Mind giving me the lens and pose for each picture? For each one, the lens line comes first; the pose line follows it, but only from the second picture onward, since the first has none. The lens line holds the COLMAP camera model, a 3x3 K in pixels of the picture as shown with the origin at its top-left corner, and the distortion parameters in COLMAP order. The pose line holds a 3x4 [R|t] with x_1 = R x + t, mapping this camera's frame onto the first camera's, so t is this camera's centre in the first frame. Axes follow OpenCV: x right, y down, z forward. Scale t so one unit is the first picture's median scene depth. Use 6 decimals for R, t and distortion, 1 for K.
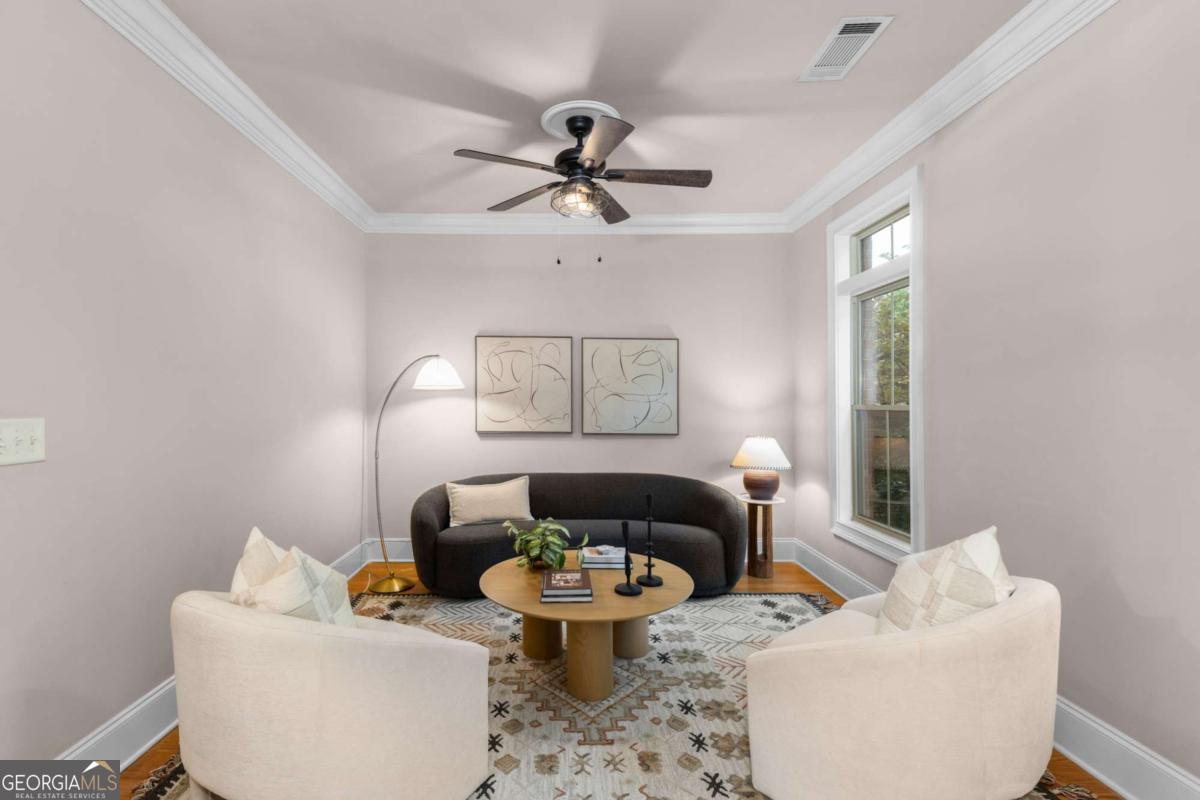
lens RADIAL K [[542.2, 0, 569.4], [0, 542.2, 394.4], [0, 0, 1]] dist [0.004408, 0.000423]
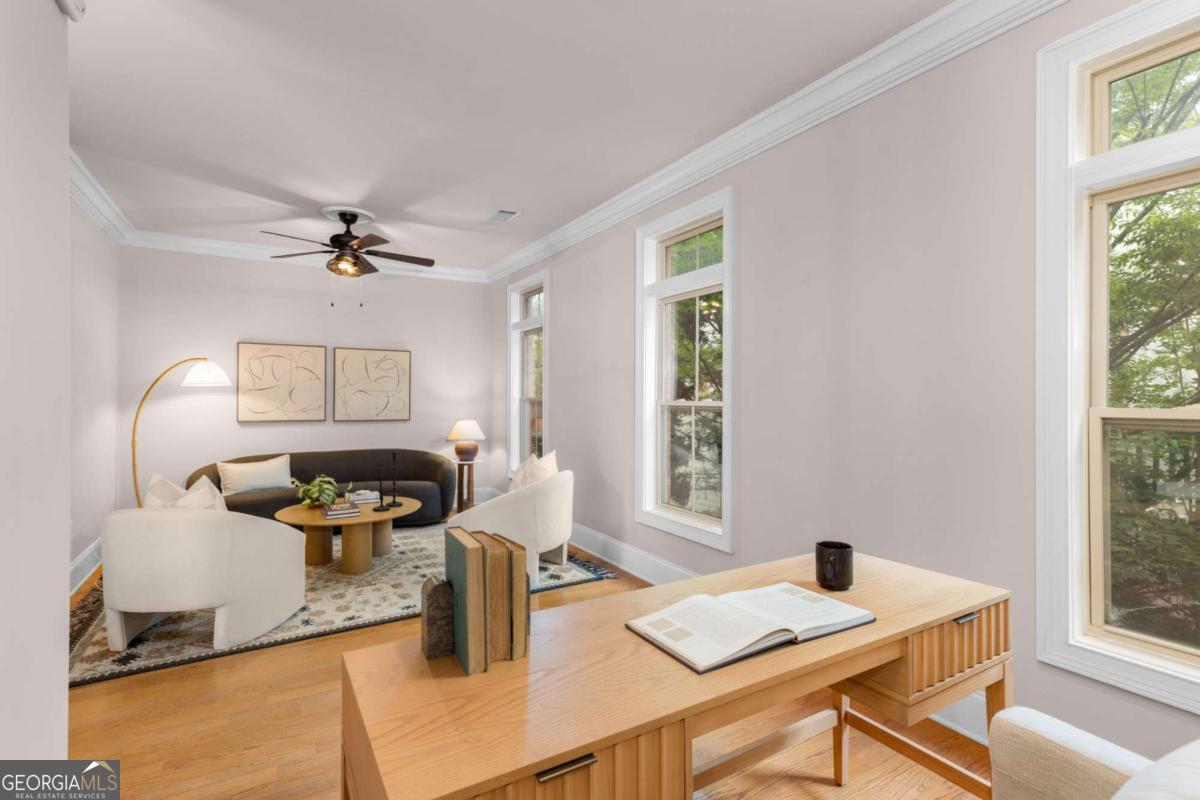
lens RADIAL K [[542.2, 0, 586.0], [0, 542.2, 387.4], [0, 0, 1]] dist [0.004408, 0.000423]
pose [[0.865697, 0.008431, 0.500497, -0.130048], [-0.006573, 0.999963, -0.005475, -0.006487], [-0.500525, 0.001450, 0.865721, -0.533889]]
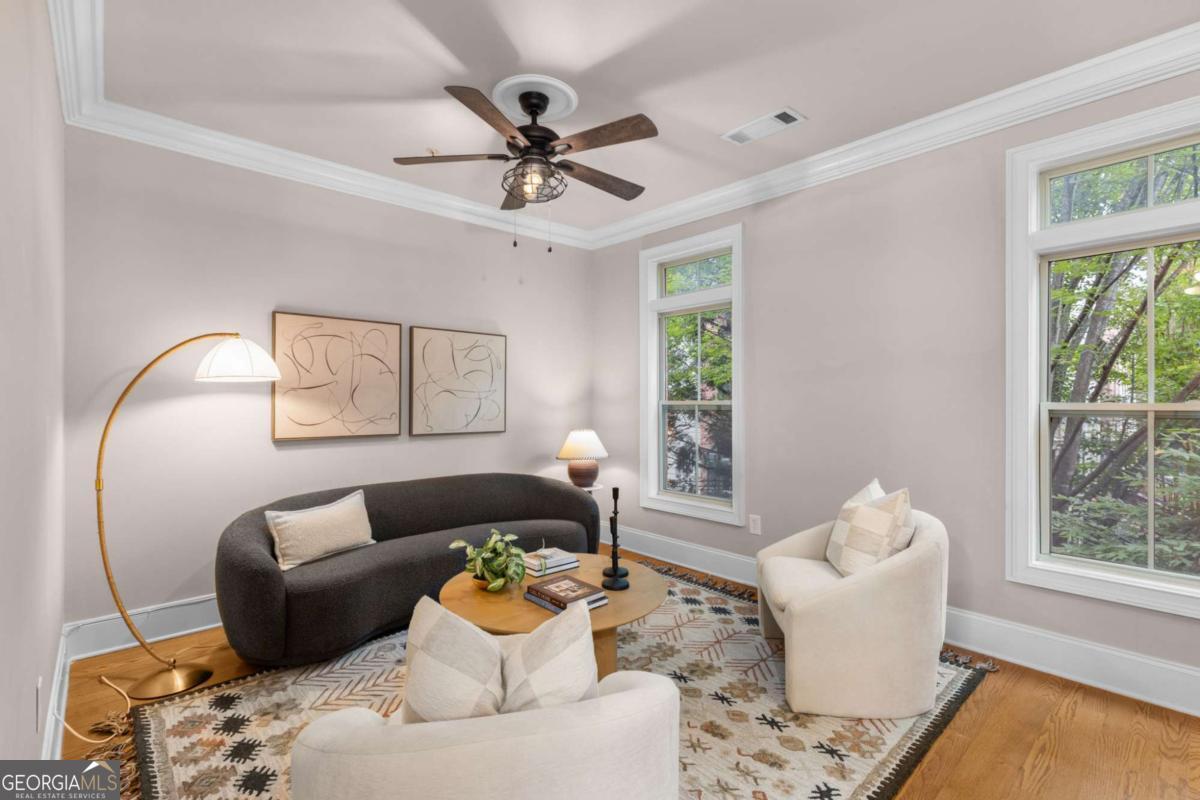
lens RADIAL K [[542.2, 0, 583.0], [0, 542.2, 386.7], [0, 0, 1]] dist [0.004408, 0.000423]
pose [[0.754178, 0.011501, 0.656569, -0.421184], [-0.005732, 0.999924, -0.010930, 0.002336], [-0.656645, 0.004480, 0.754187, 0.192811]]
